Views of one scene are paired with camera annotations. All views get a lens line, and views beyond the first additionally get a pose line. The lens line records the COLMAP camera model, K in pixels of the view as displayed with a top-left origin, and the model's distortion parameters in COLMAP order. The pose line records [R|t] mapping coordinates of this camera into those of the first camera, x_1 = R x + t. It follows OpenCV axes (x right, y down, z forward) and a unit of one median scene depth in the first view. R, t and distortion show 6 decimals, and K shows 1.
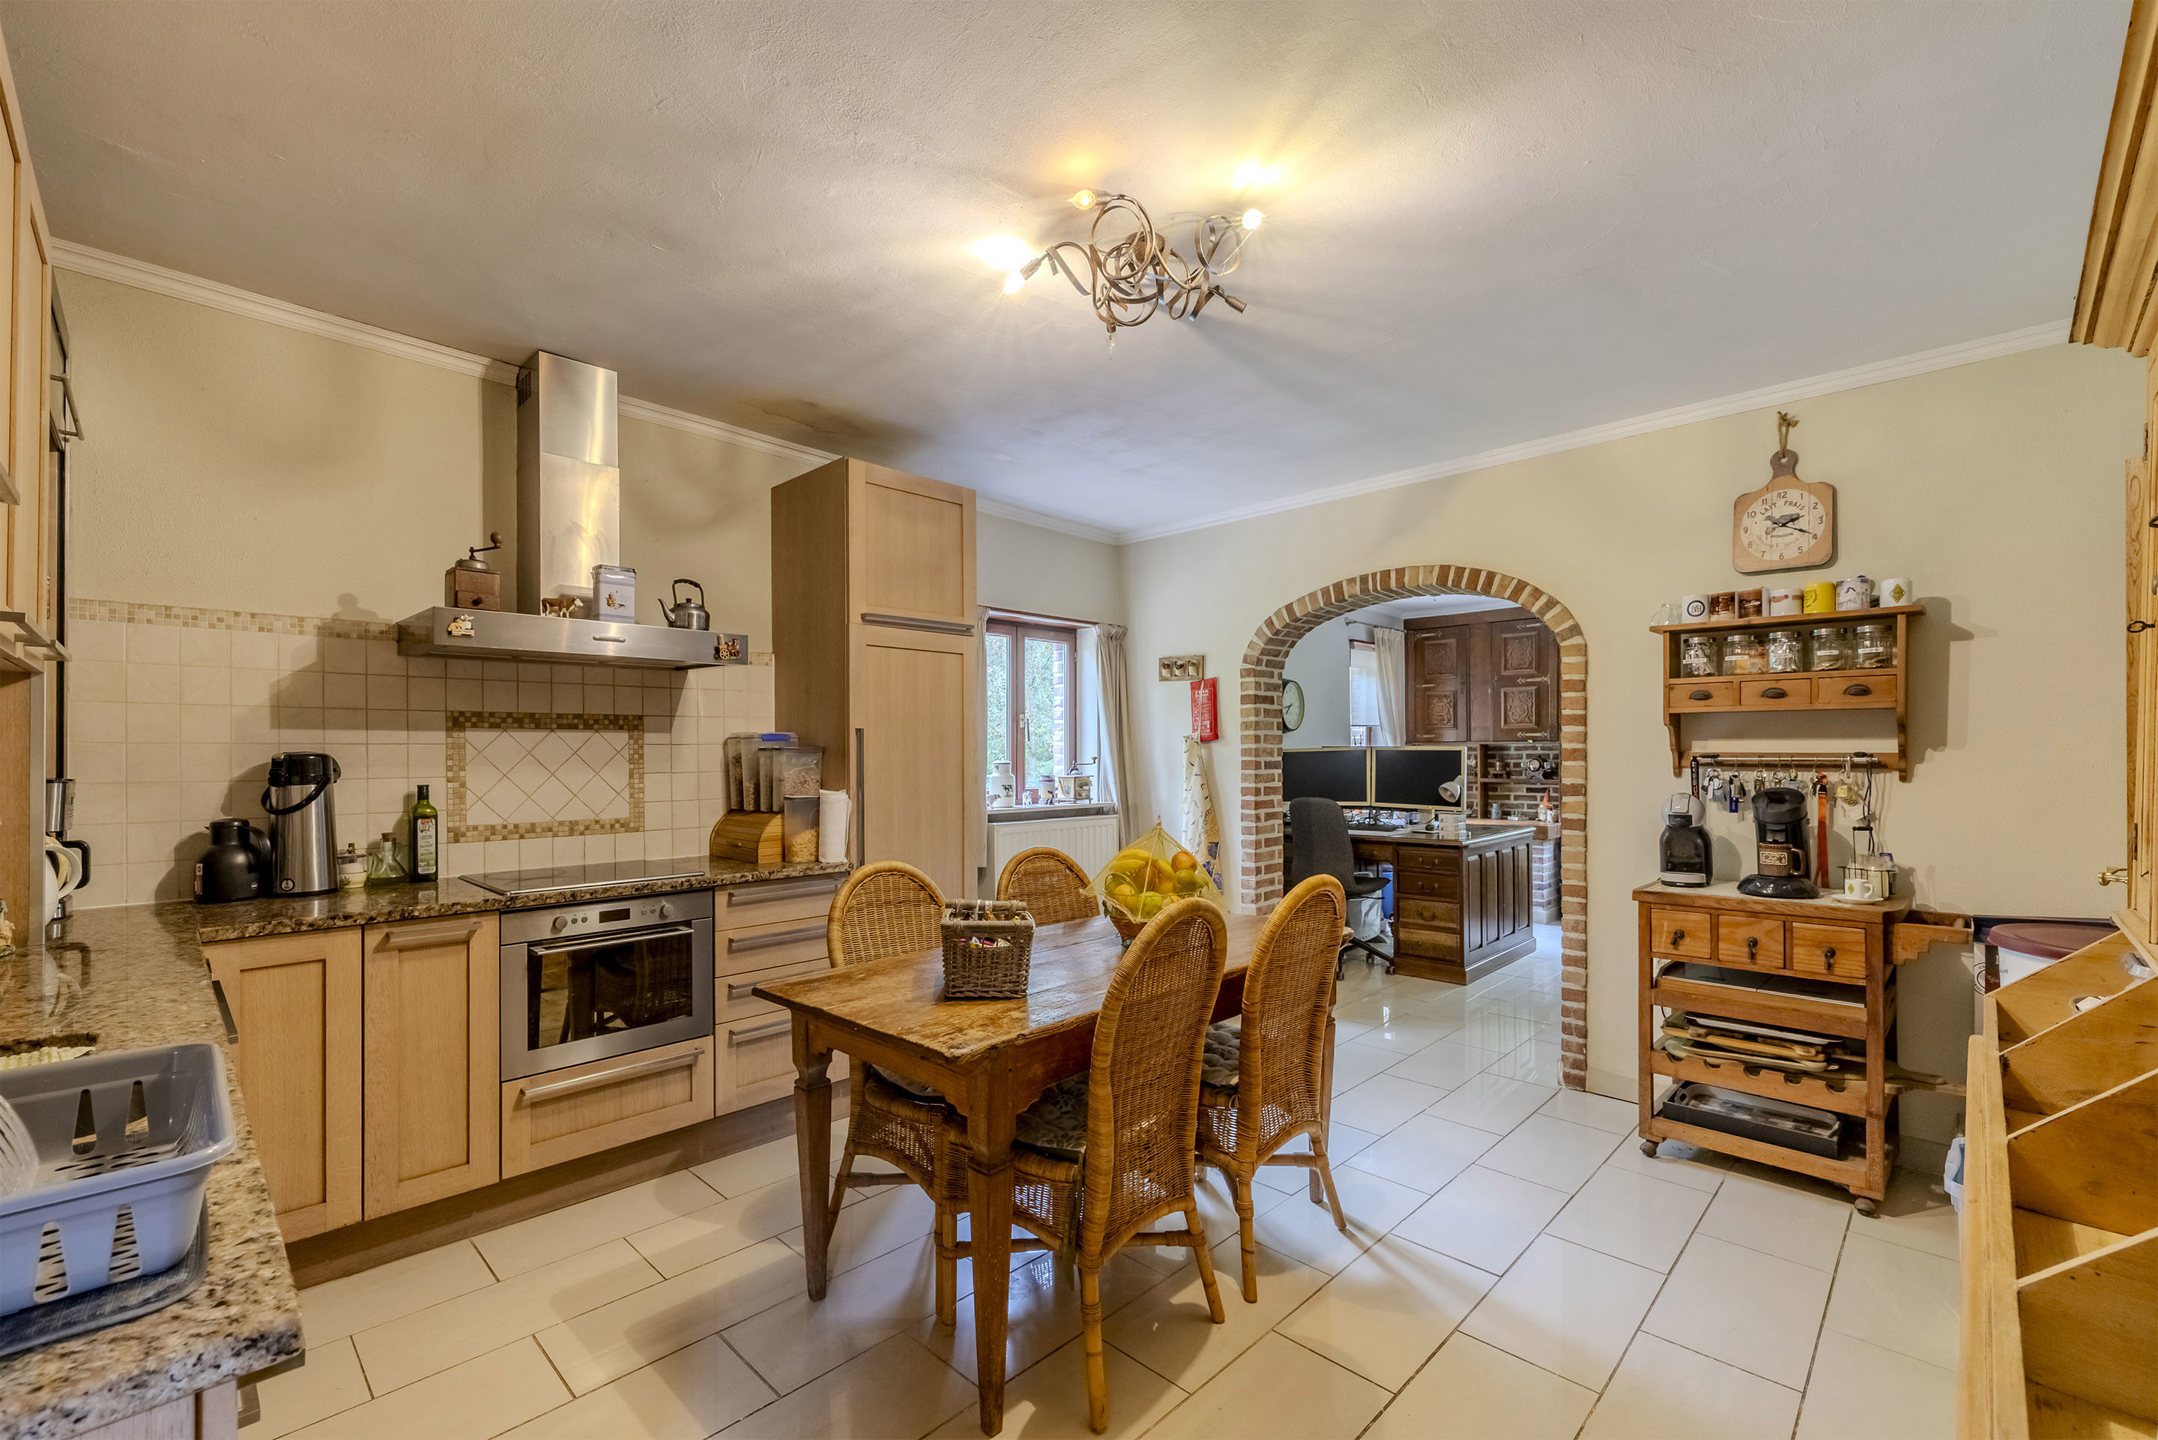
lens RADIAL K [[902.6, 0, 1083.7], [0, 902.6, 743.3], [0, 0, 1]] dist [0.003148, -0.000428]
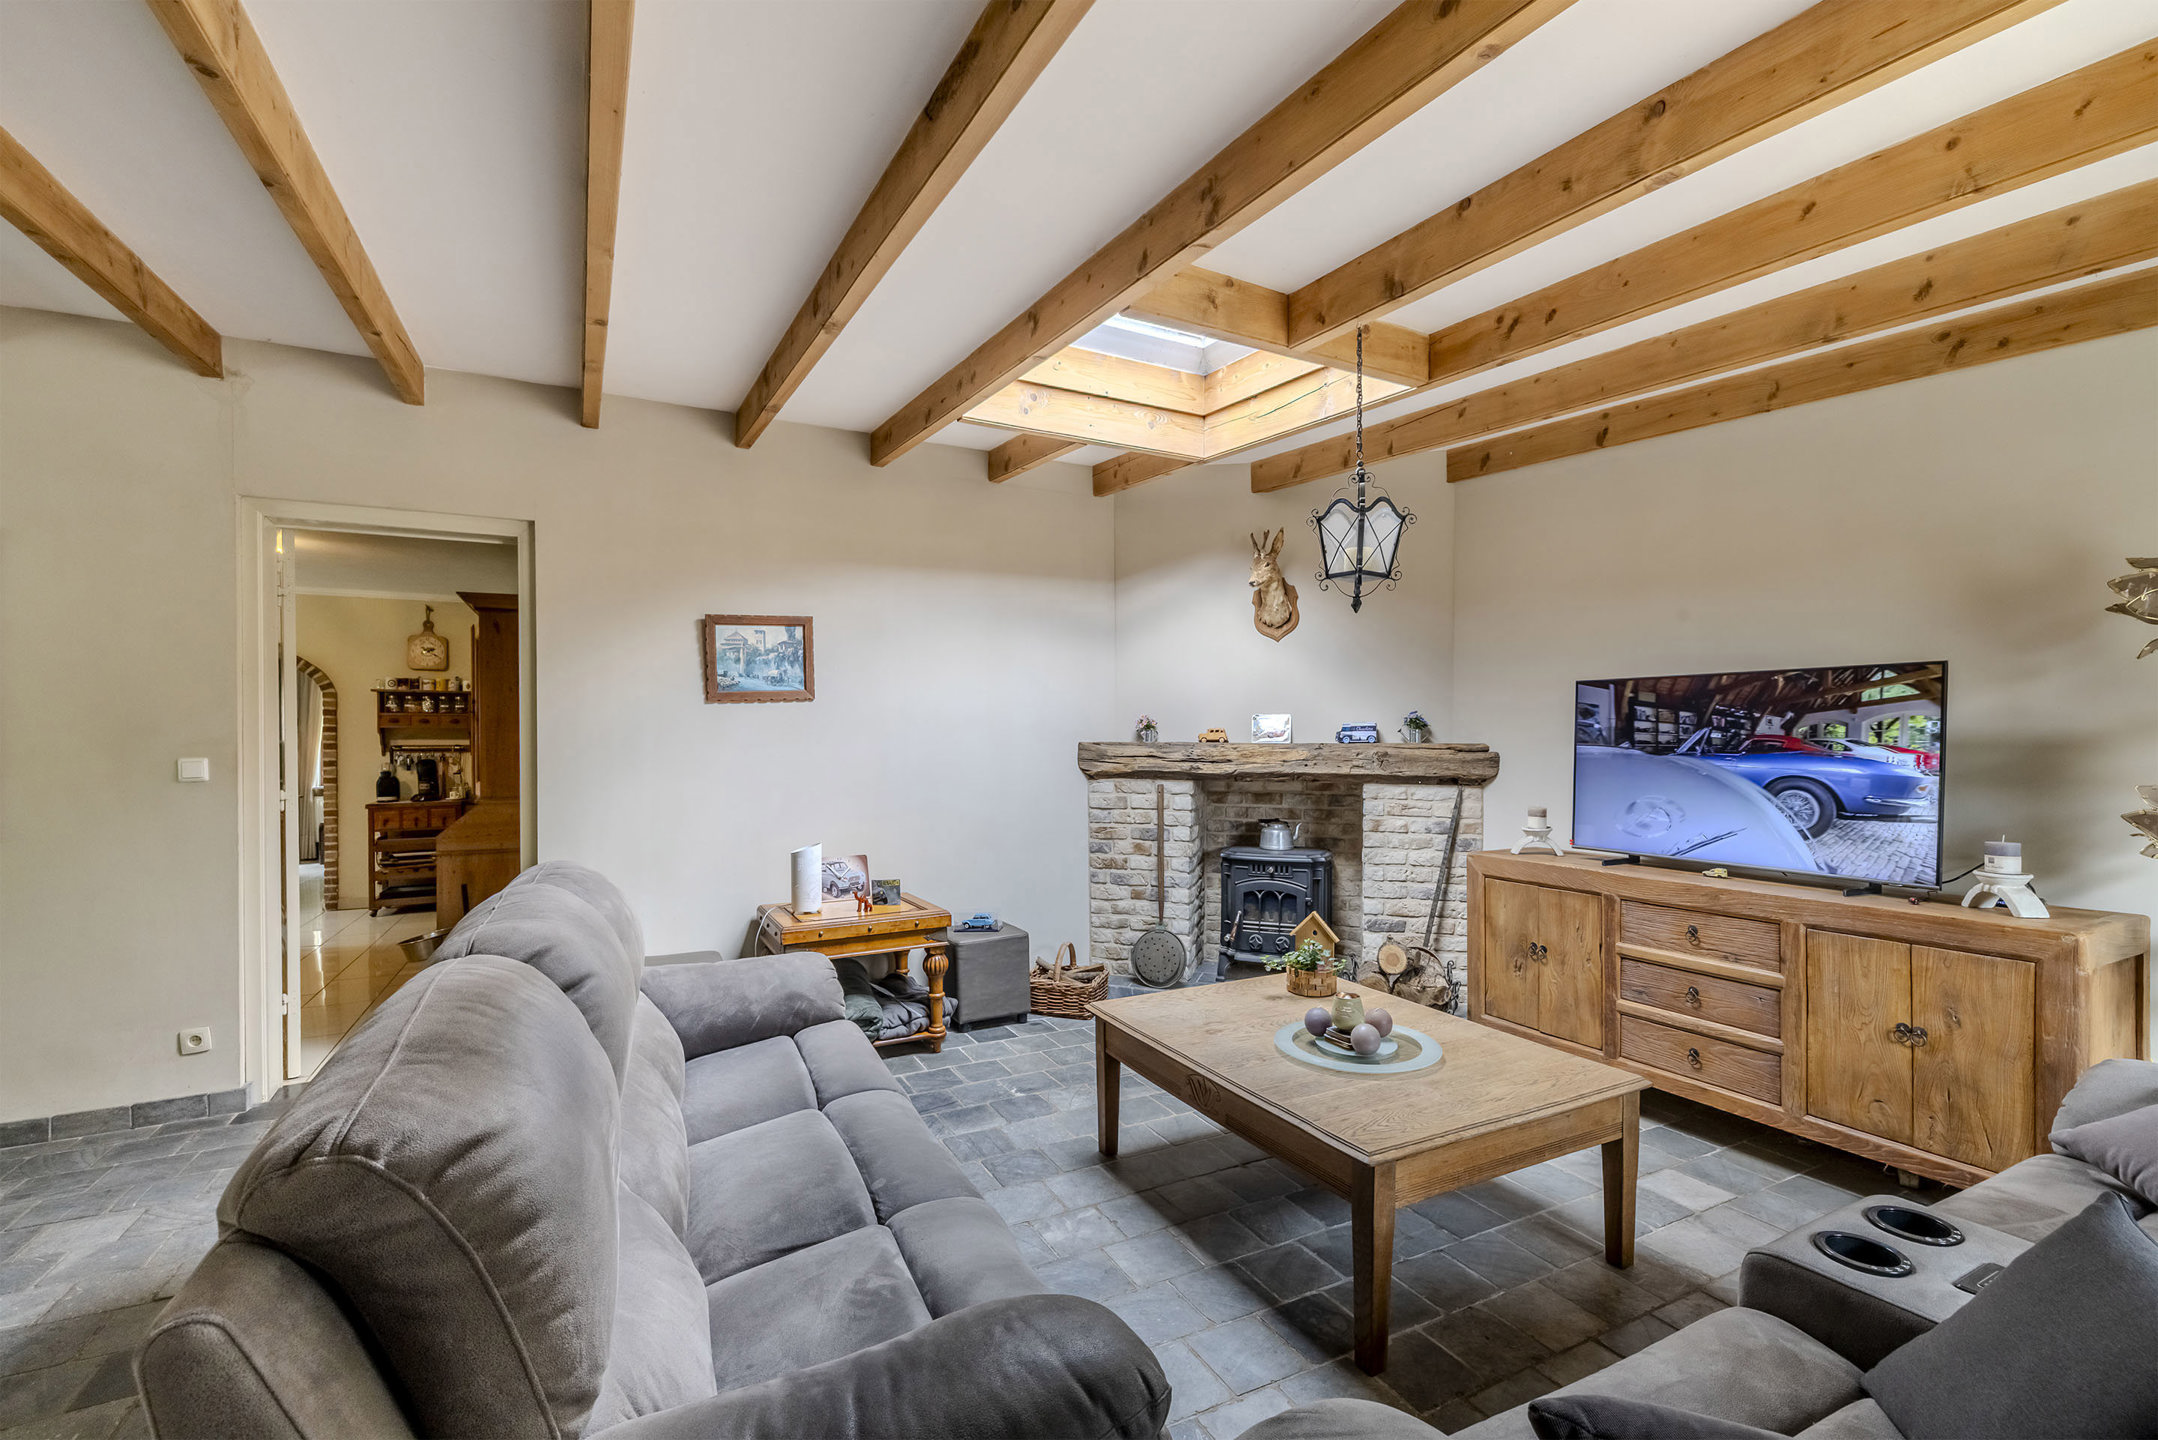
lens RADIAL K [[902.6, 0, 1057.8], [0, 902.6, 750.6], [0, 0, 1]] dist [0.003148, -0.000428]
pose [[0.322826, -0.017544, 0.946296, -1.008408], [-0.005848, 0.999772, 0.020531, -0.035449], [-0.946440, -0.012162, 0.322650, -1.424698]]
